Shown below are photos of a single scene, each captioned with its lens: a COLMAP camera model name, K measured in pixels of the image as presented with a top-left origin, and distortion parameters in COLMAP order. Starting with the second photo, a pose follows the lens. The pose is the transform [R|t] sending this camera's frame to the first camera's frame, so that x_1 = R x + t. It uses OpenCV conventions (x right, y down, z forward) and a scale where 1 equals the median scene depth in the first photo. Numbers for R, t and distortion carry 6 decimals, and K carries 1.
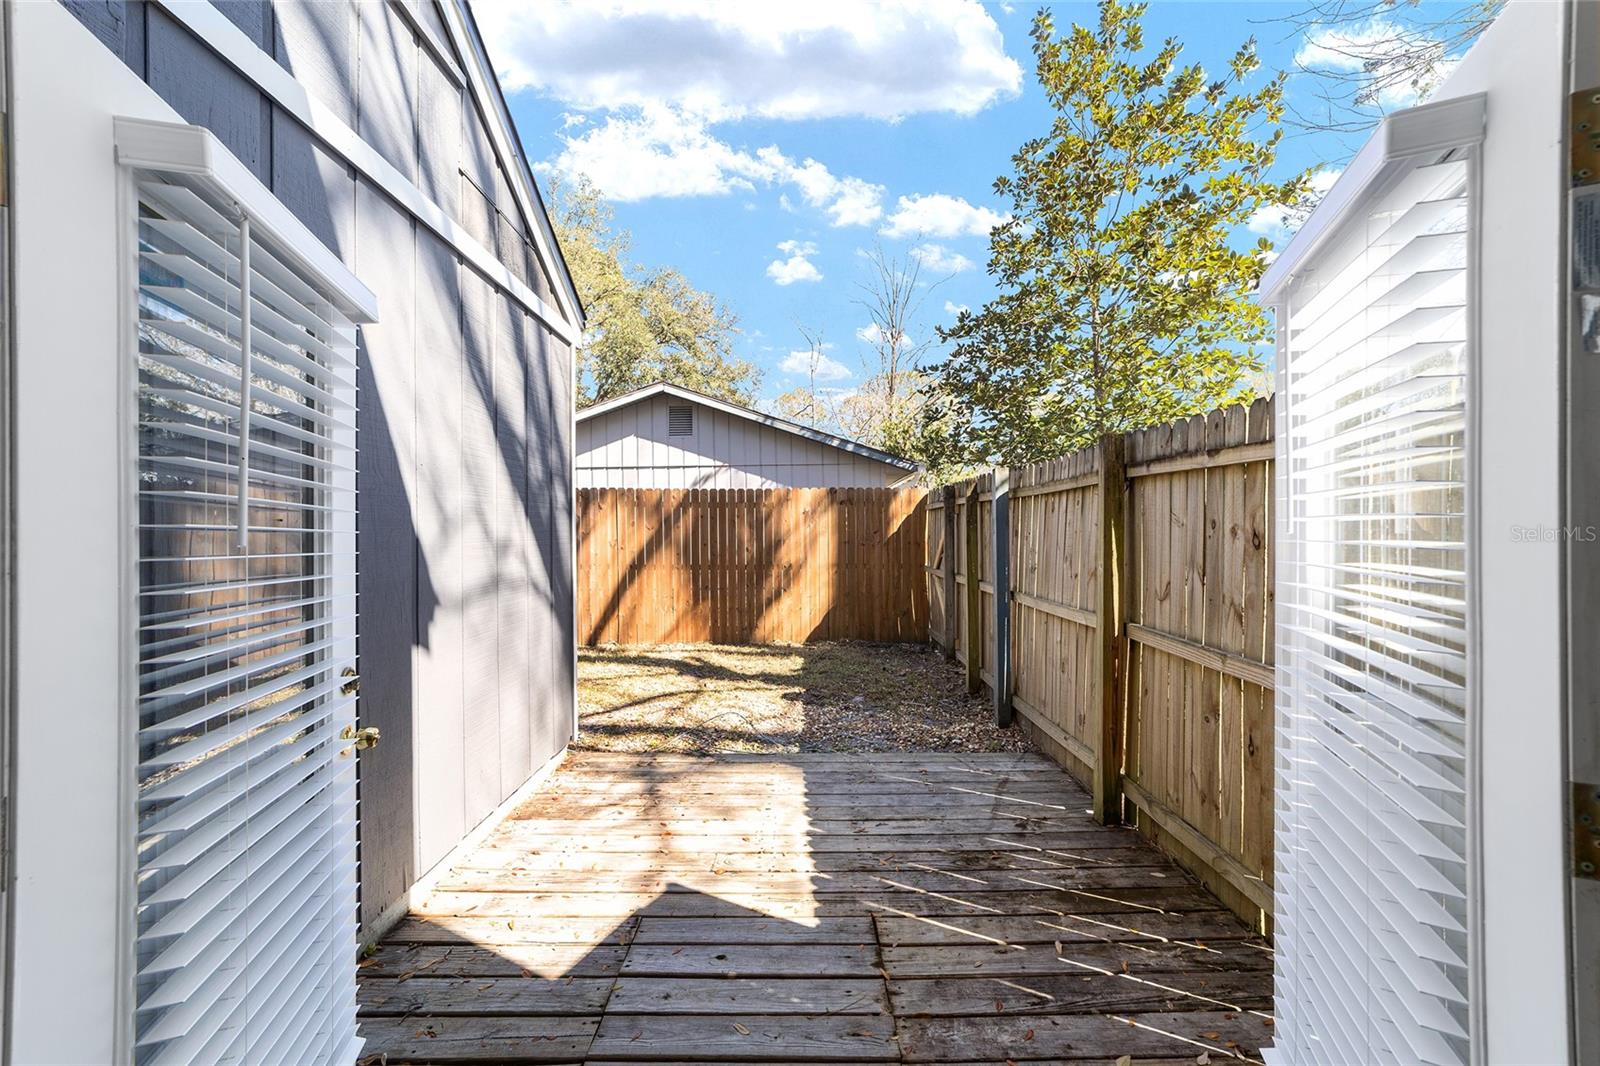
lens RADIAL K [[615.3, 0, 790.5], [0, 615.3, 538.4], [0, 0, 1]] dist [-0.006683, 0.003702]
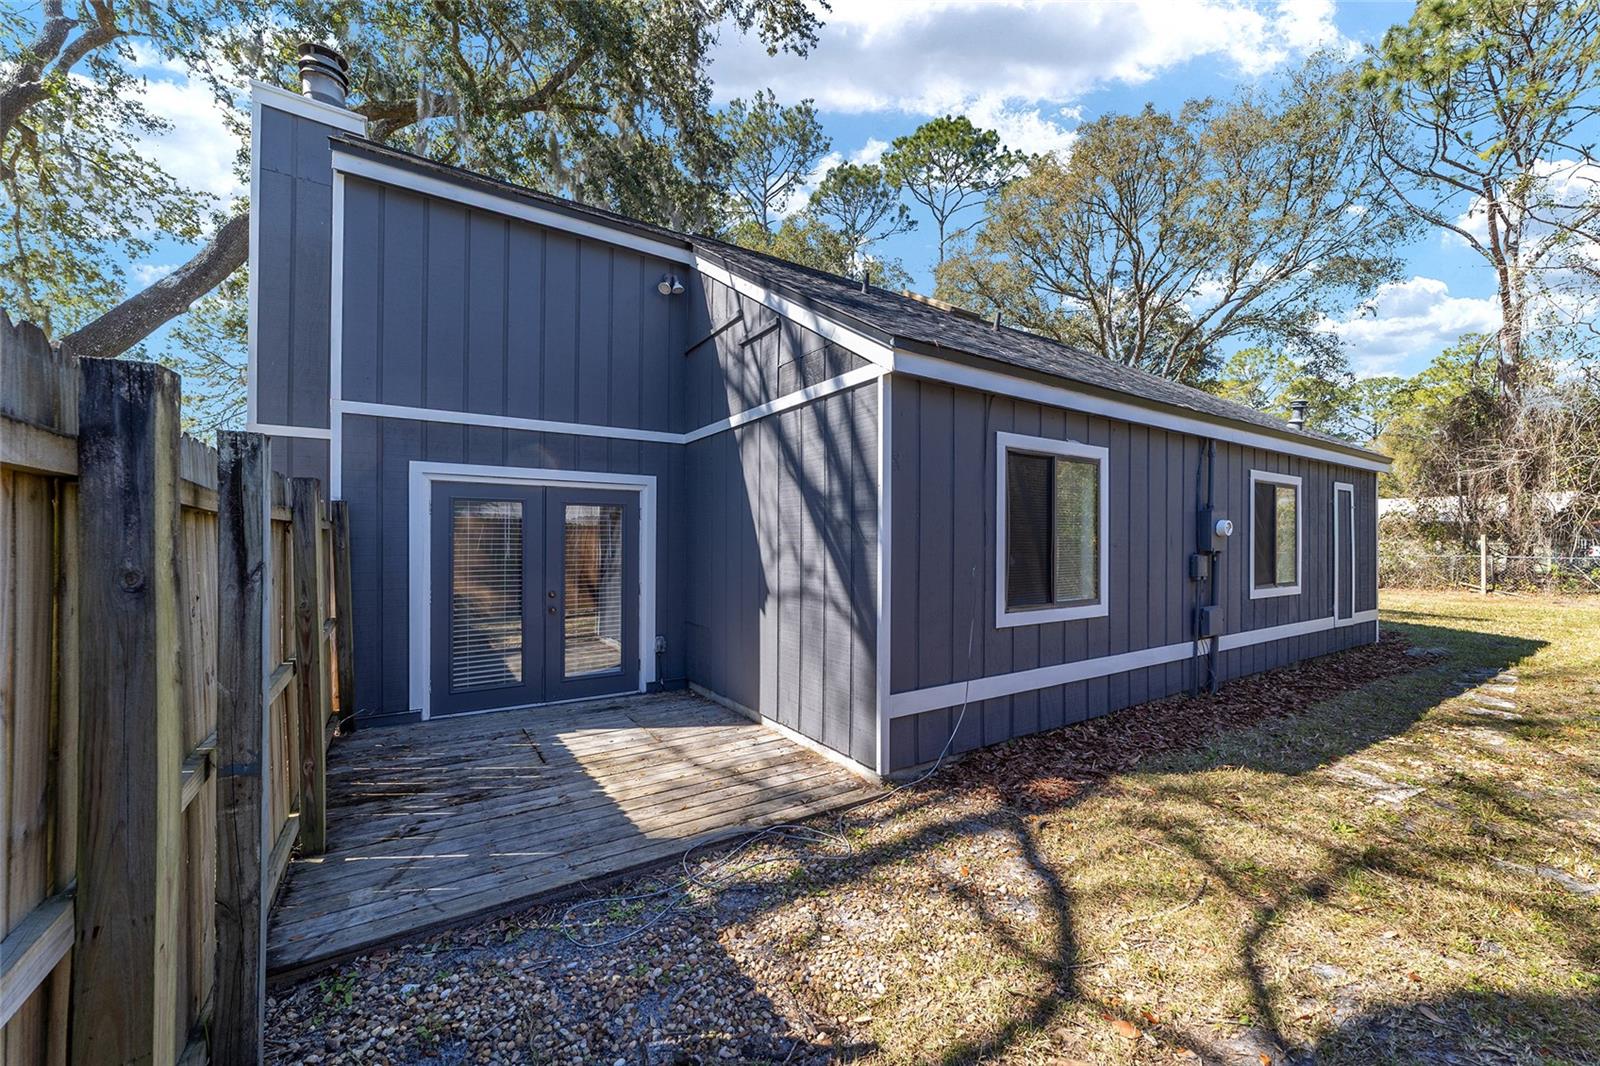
lens RADIAL K [[615.3, 0, 787.7], [0, 615.3, 538.2], [0, 0, 1]] dist [-0.006683, 0.003702]
pose [[-0.841228, -0.002561, -0.540674, 0.408260], [-0.003187, 0.999995, 0.000222, -0.065565], [0.540671, 0.001910, -0.841232, 2.306310]]
